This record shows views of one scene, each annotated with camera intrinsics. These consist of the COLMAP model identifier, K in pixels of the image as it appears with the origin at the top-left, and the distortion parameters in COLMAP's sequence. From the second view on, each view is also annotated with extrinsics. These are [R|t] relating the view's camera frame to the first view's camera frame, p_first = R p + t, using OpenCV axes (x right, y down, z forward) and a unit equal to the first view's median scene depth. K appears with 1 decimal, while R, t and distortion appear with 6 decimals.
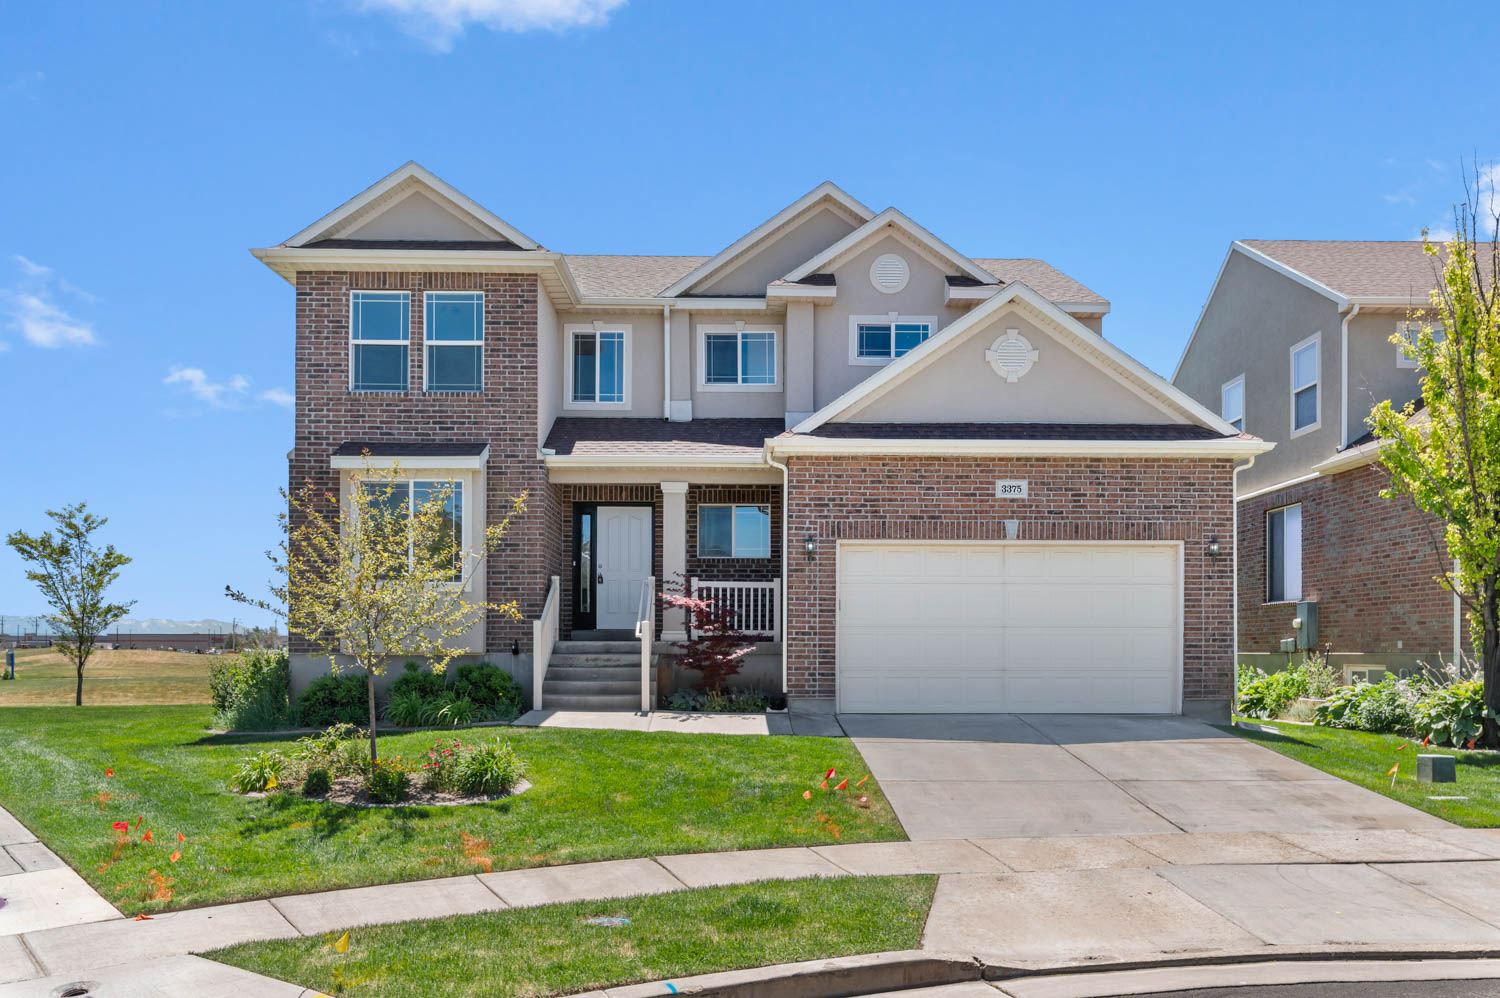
lens RADIAL K [[1148.0, 0, 750.0], [0, 1148.0, 499.0], [0, 0, 1]] dist [-0.000063, -0.001871]
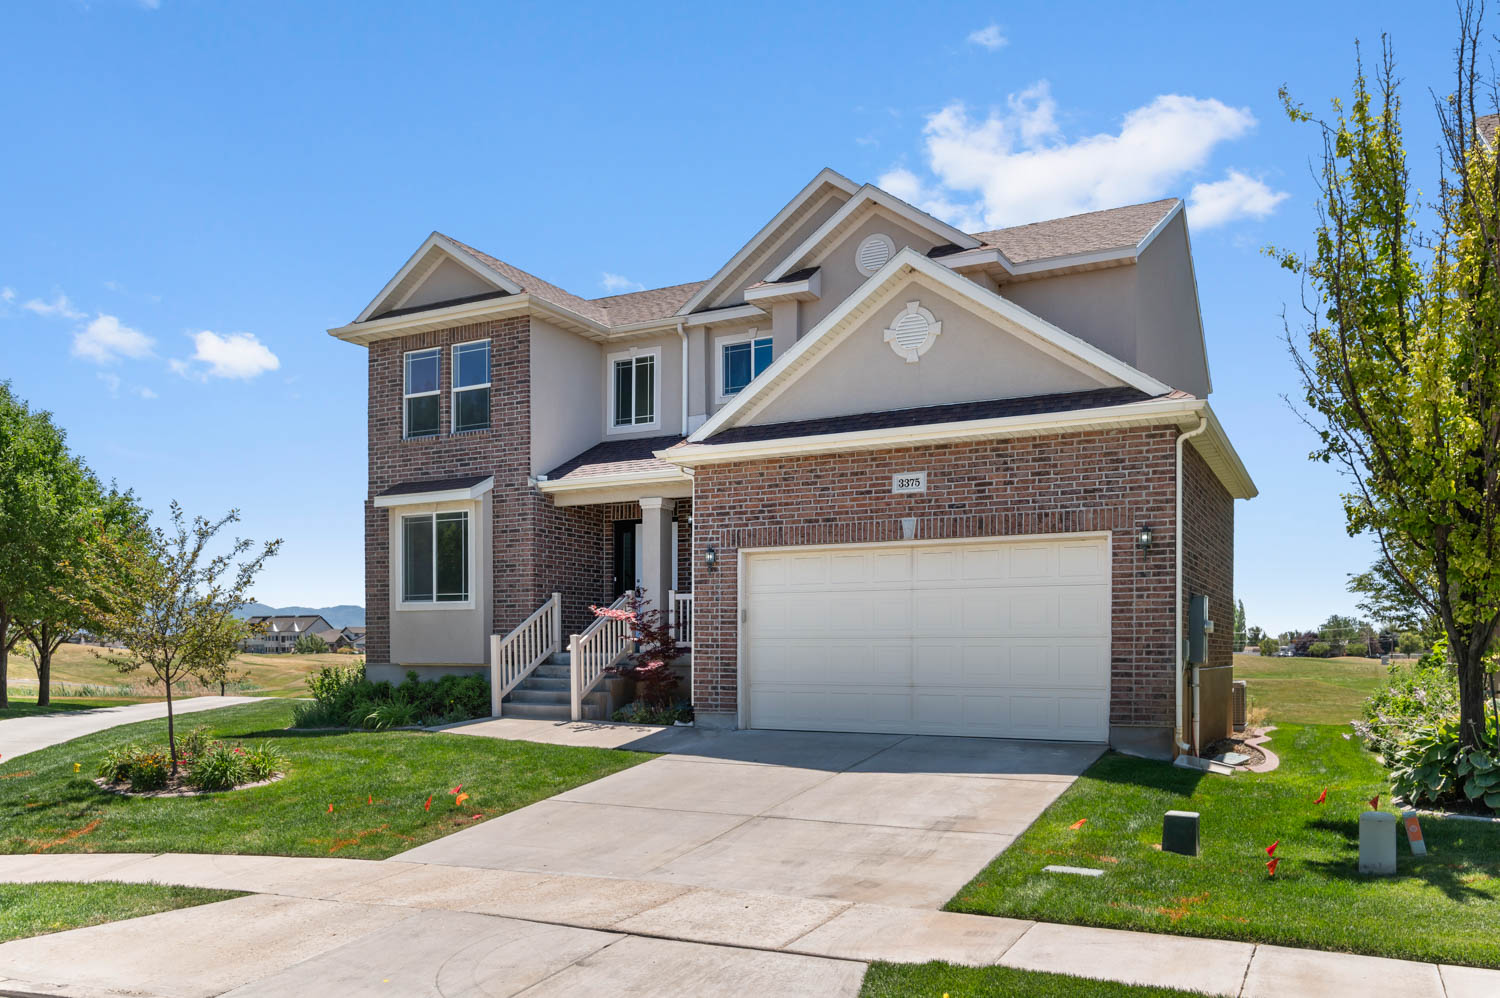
lens RADIAL K [[1117.6, 0, 752.4], [0, 1117.6, 528.3], [0, 0, 1]] dist [0.000084, -0.000038]
pose [[0.874898, -0.053708, -0.481321, 0.535849], [0.063993, 0.997938, 0.004966, 0.014285], [0.480062, -0.035146, 0.876530, 0.182609]]
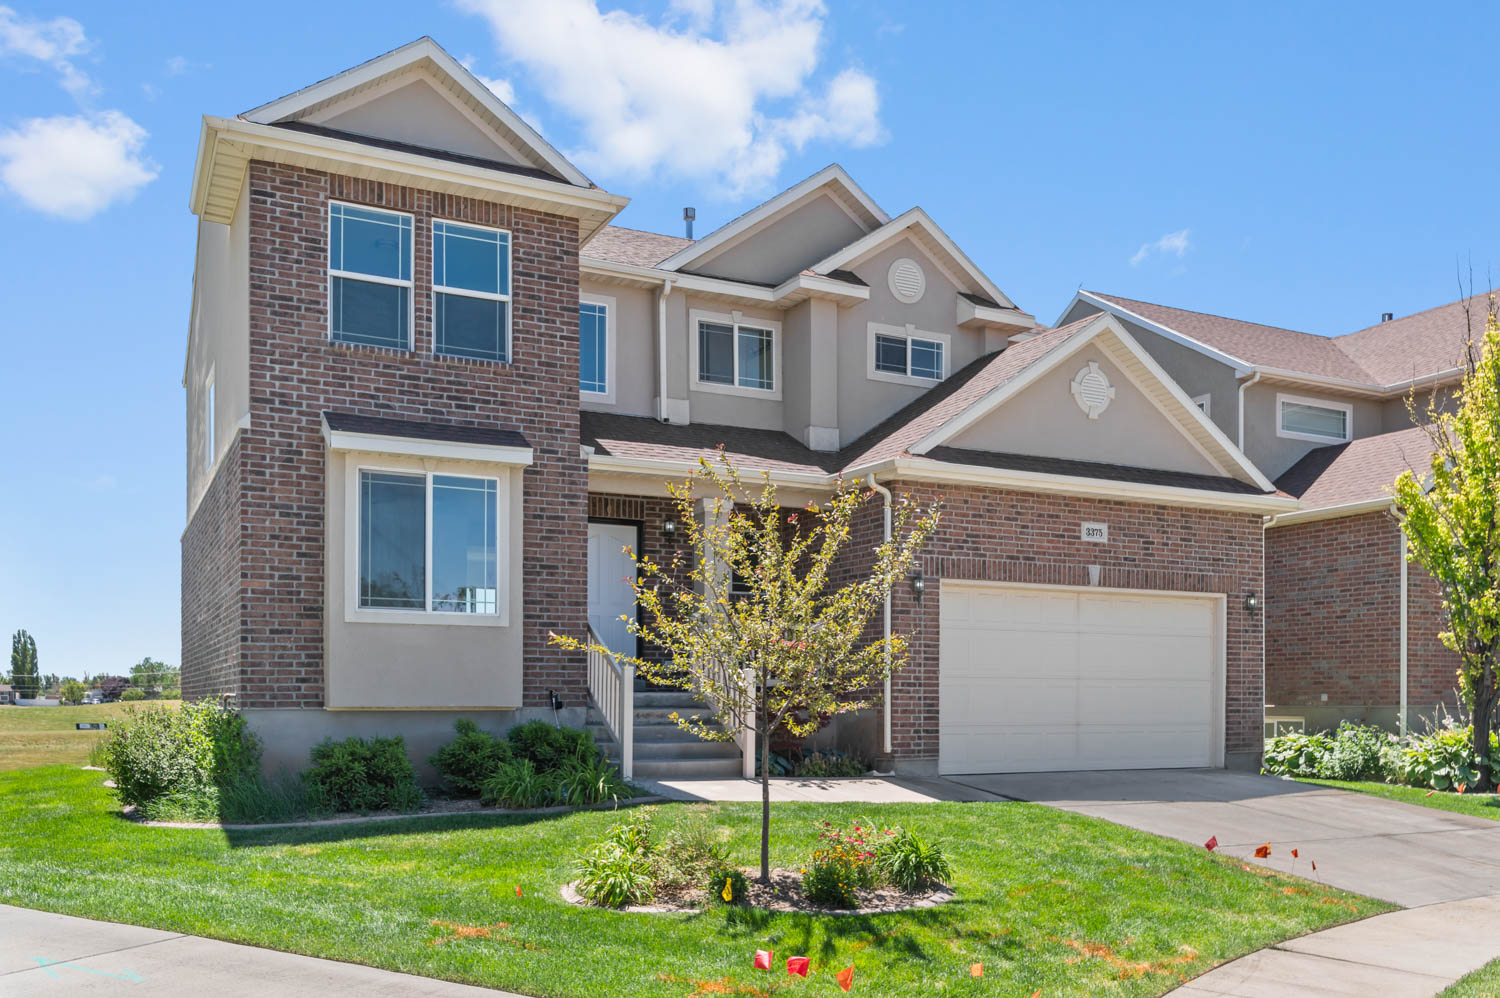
lens RADIAL K [[1295.8, 0, 750.3], [0, 1295.8, 547.4], [0, 0, 1]] dist [-0.000418, -0.002080]
pose [[0.897130, 0.052167, 0.438676, -0.489628], [-0.058555, 0.998284, 0.001035, 0.019002], [-0.437869, -0.026615, 0.898645, 0.169294]]
